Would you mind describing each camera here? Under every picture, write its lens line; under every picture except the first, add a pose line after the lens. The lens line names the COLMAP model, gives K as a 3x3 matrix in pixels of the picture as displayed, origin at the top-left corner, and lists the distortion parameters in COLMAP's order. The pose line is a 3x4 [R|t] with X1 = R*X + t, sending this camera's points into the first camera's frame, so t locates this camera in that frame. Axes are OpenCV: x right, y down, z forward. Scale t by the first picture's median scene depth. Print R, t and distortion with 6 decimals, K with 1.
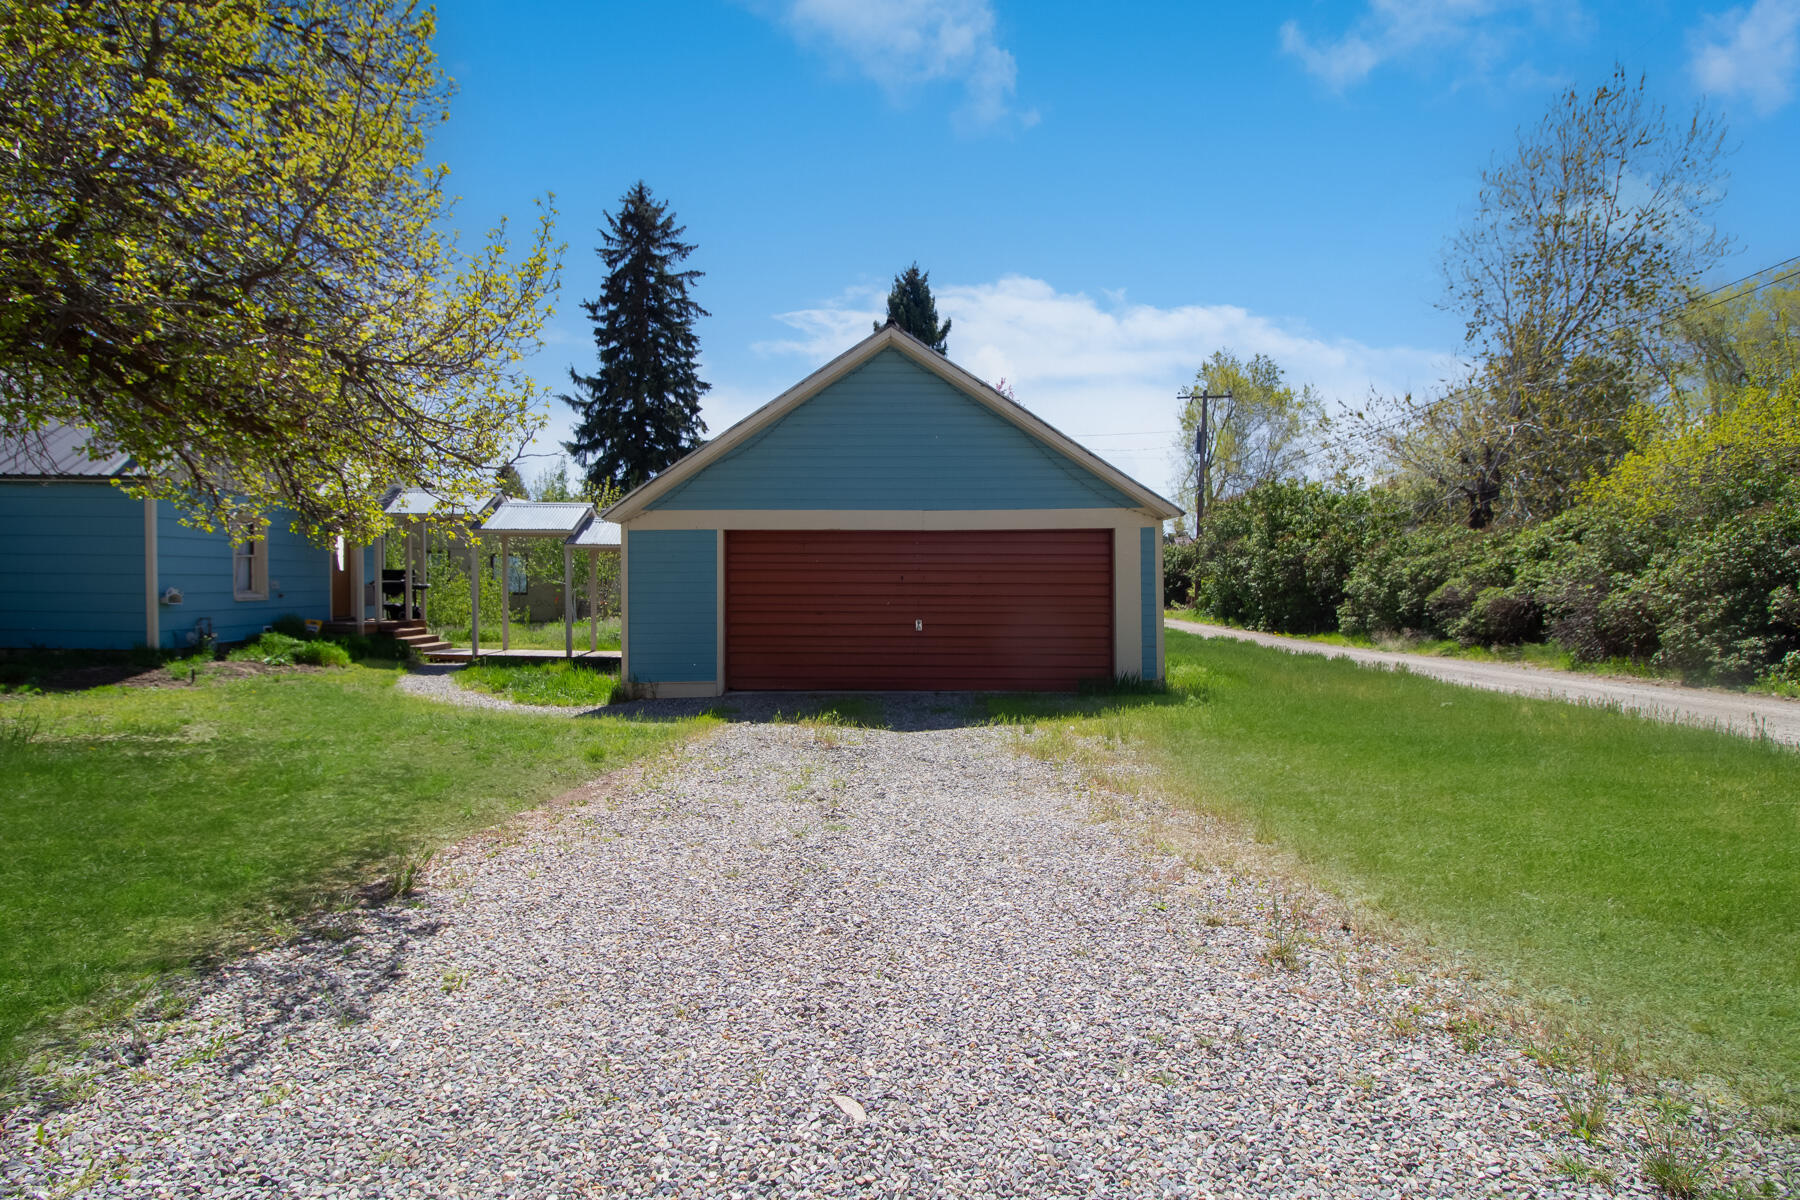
lens RADIAL K [[924.5, 0, 905.4], [0, 924.5, 629.5], [0, 0, 1]] dist [0.014406, -0.017146]
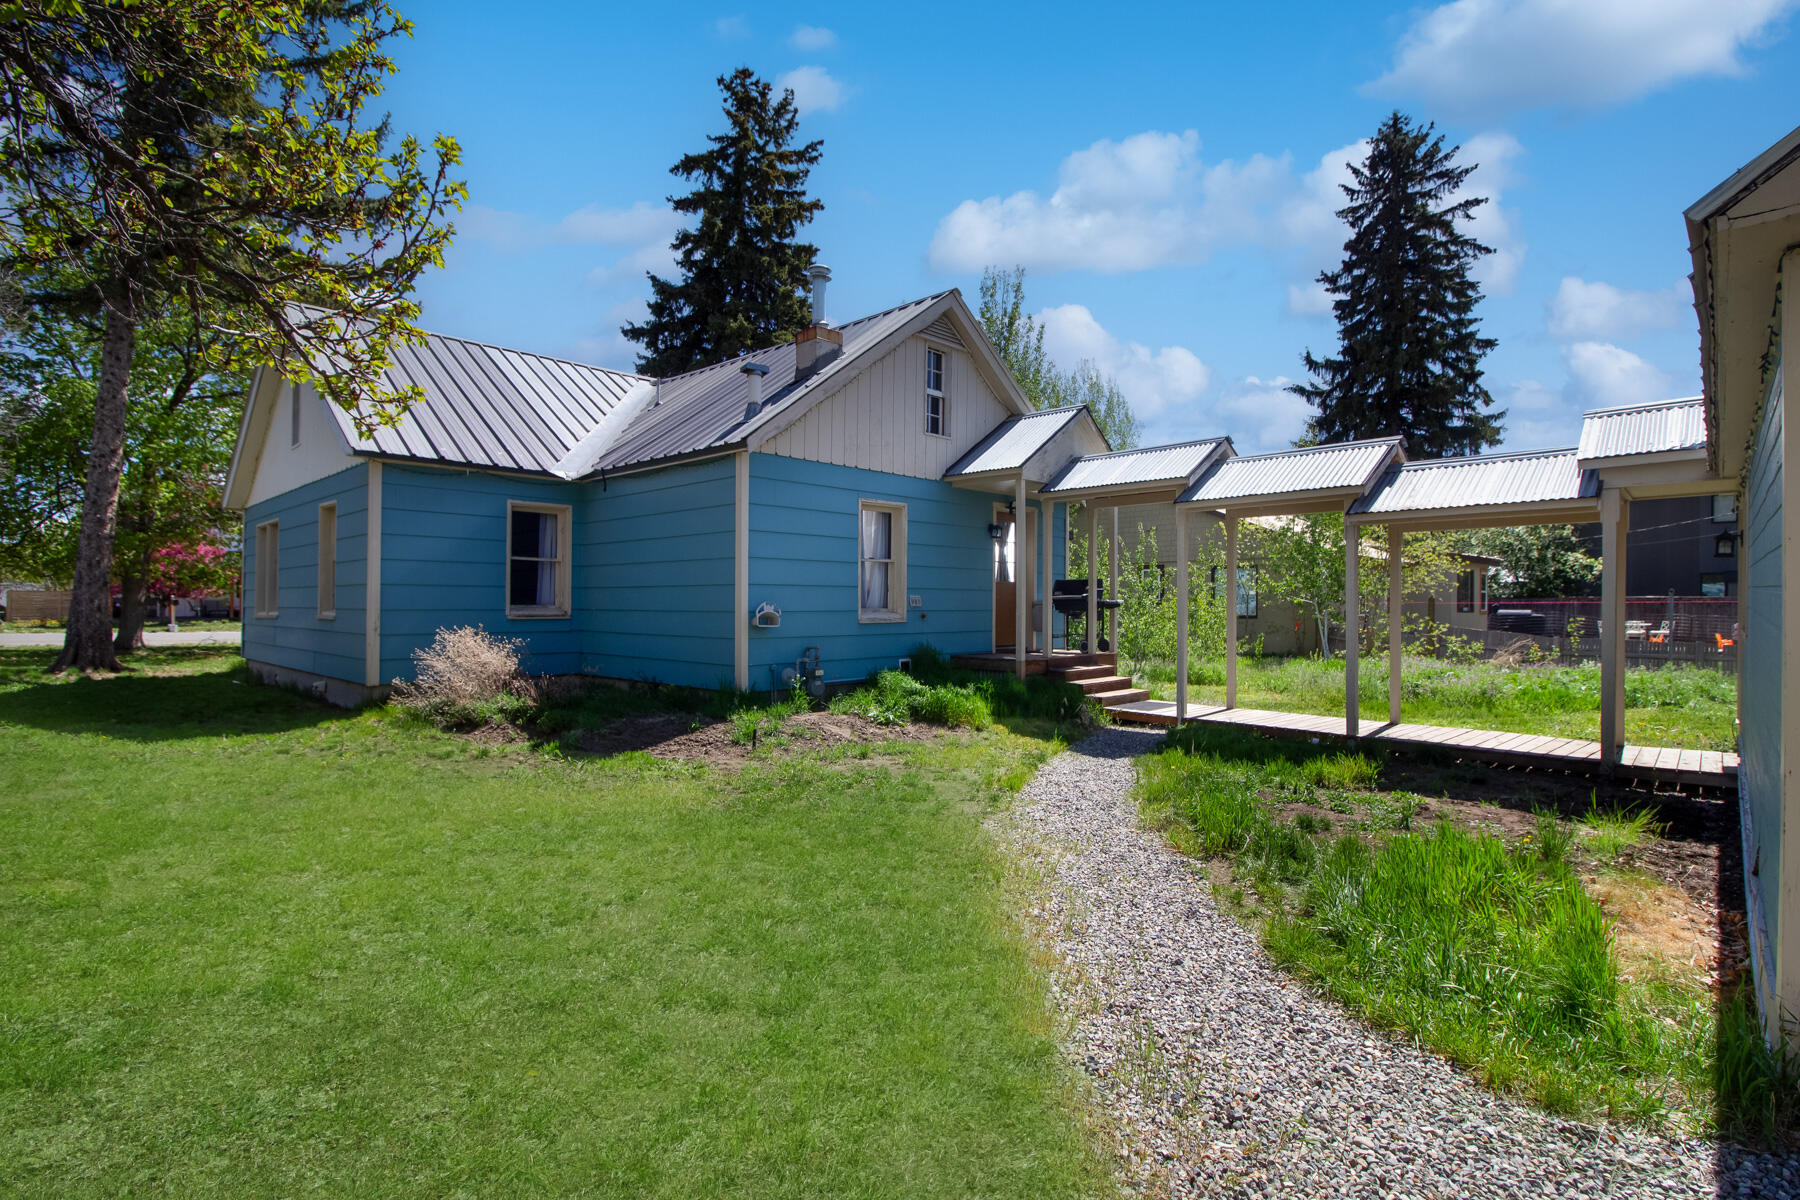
lens RADIAL K [[924.2, 0, 900.0], [0, 924.2, 600.0], [0, 0, 1]] dist [0.006055, -0.000026]
pose [[0.734108, -0.014317, -0.678882, -0.110198], [-0.026674, 0.998398, -0.049900, -0.006994], [0.678509, 0.054741, 0.732550, 0.249527]]
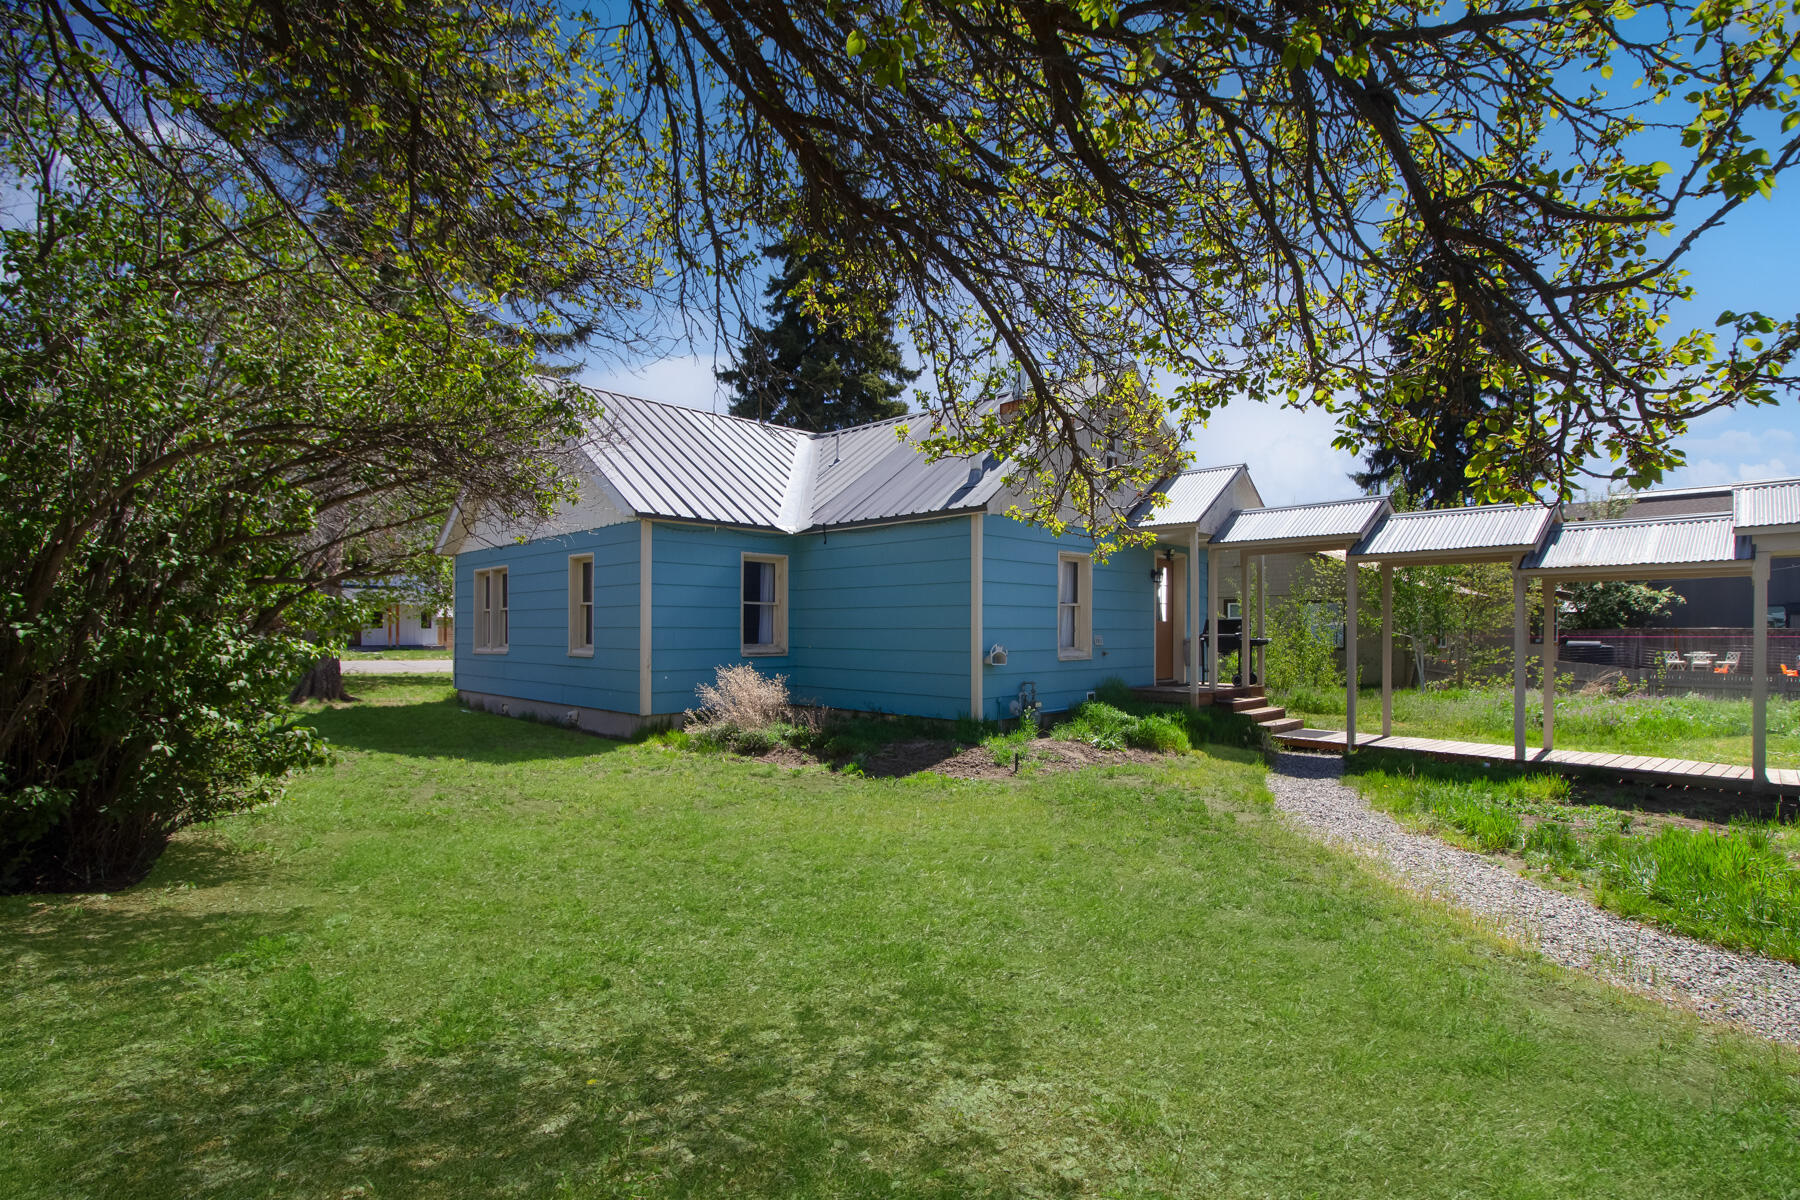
lens RADIAL K [[924.5, 0, 905.4], [0, 924.5, 629.5], [0, 0, 1]] dist [0.014406, -0.017146]
pose [[0.721949, -0.012818, -0.691828, -0.131148], [-0.026762, 0.998563, -0.046428, -0.008391], [0.691429, 0.052034, 0.720568, 0.163895]]
